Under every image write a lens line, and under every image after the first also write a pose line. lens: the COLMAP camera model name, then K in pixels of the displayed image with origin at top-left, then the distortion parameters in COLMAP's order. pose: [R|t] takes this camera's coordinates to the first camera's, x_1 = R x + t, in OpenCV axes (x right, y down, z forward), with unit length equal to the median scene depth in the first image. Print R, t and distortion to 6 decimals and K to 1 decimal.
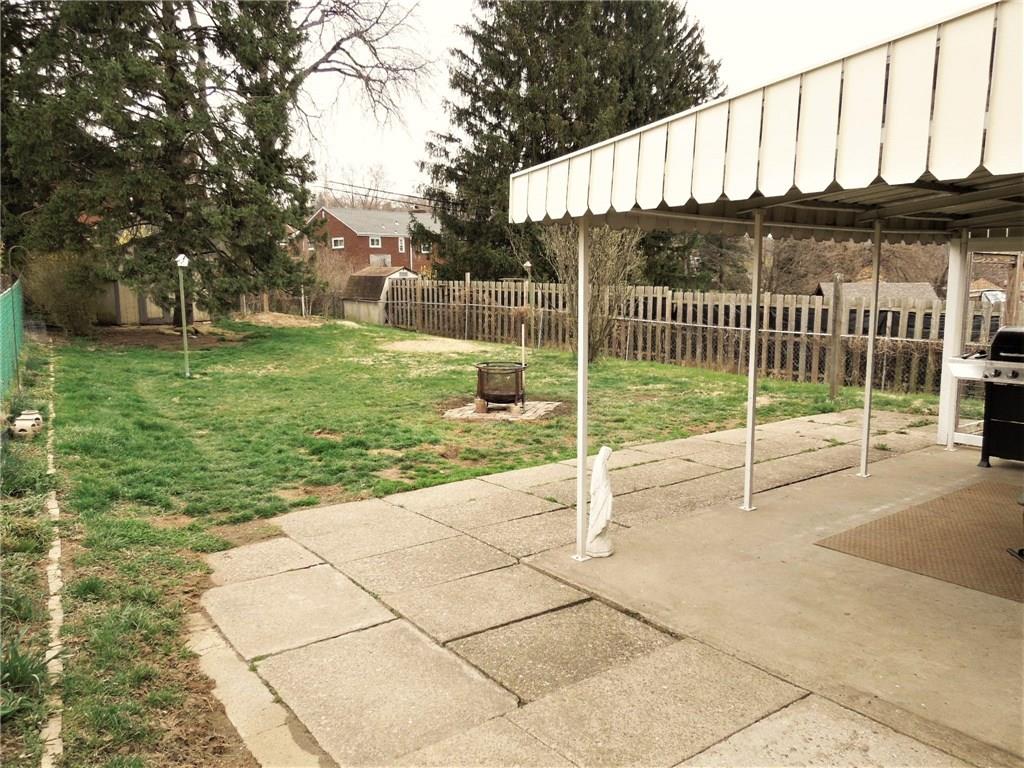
lens RADIAL K [[774.8, 0, 509.2], [0, 774.8, 385.6], [0, 0, 1]] dist [0.001416, -0.006243]
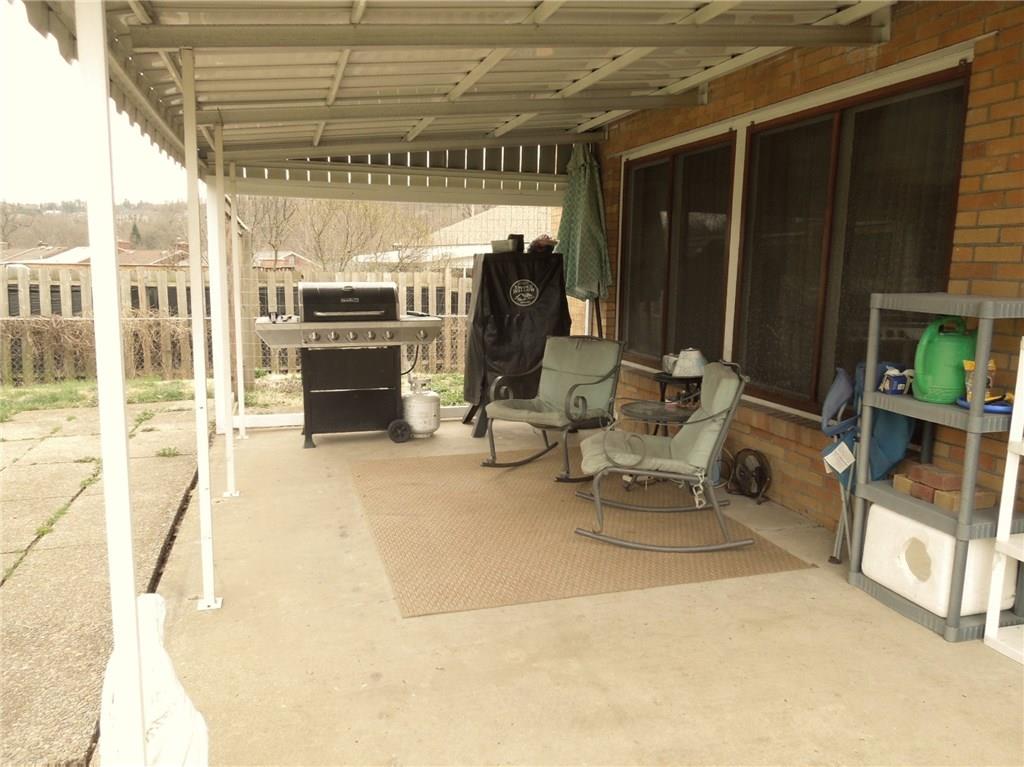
lens RADIAL K [[774.8, 0, 509.2], [0, 774.8, 385.1], [0, 0, 1]] dist [0.001416, -0.006243]
pose [[0.355419, -0.136789, 0.924644, -0.133514], [0.114149, 0.988181, 0.102311, -0.037627], [-0.927711, 0.069184, 0.366833, 0.674621]]
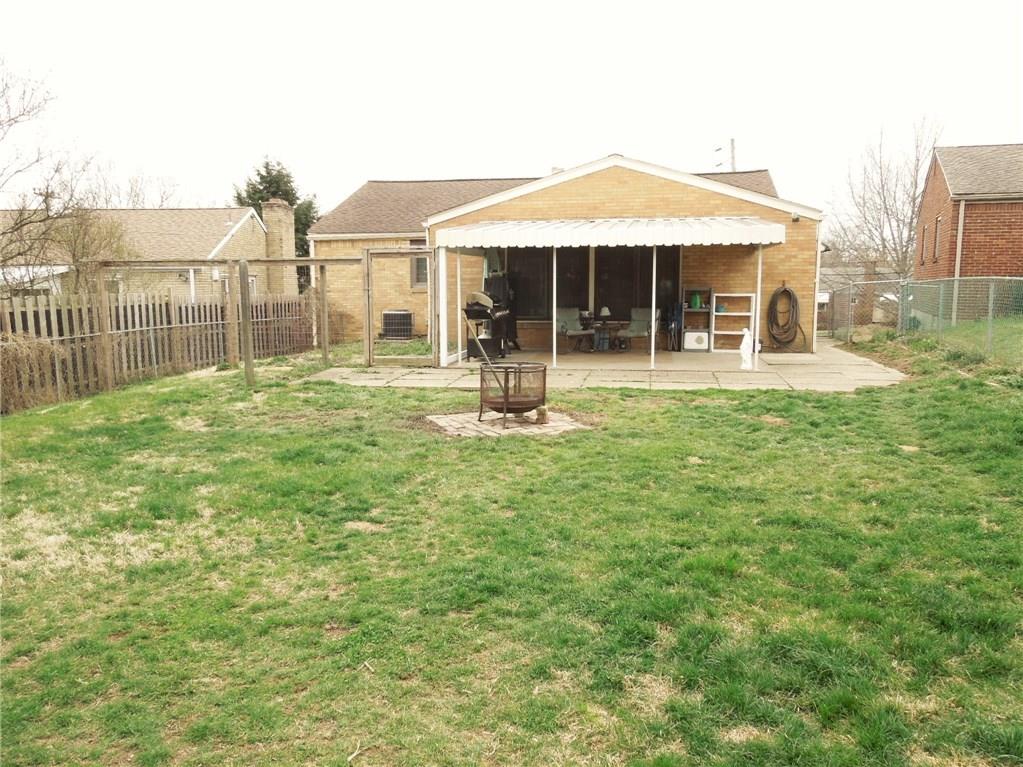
lens RADIAL K [[774.1, 0, 508.7], [0, 774.1, 385.1], [0, 0, 1]] dist [0.001416, -0.006243]
pose [[-0.669969, -0.094121, 0.736398, -1.252674], [0.106201, 0.969578, 0.220545, -0.389332], [-0.734753, 0.225965, -0.639592, 3.208758]]
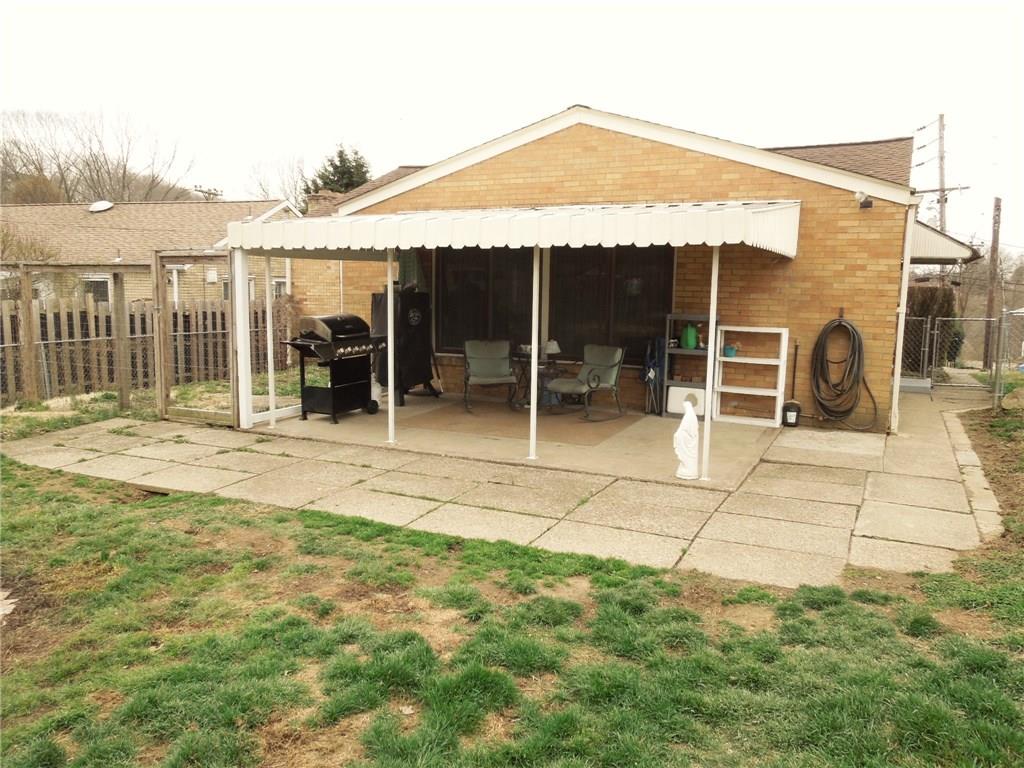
lens RADIAL K [[774.8, 0, 509.2], [0, 774.8, 385.6], [0, 0, 1]] dist [0.001416, -0.006243]
pose [[-0.444747, -0.127282, 0.886566, -0.960804], [0.110140, 0.974566, 0.195168, -0.258645], [-0.888858, 0.184446, -0.419417, 1.815684]]
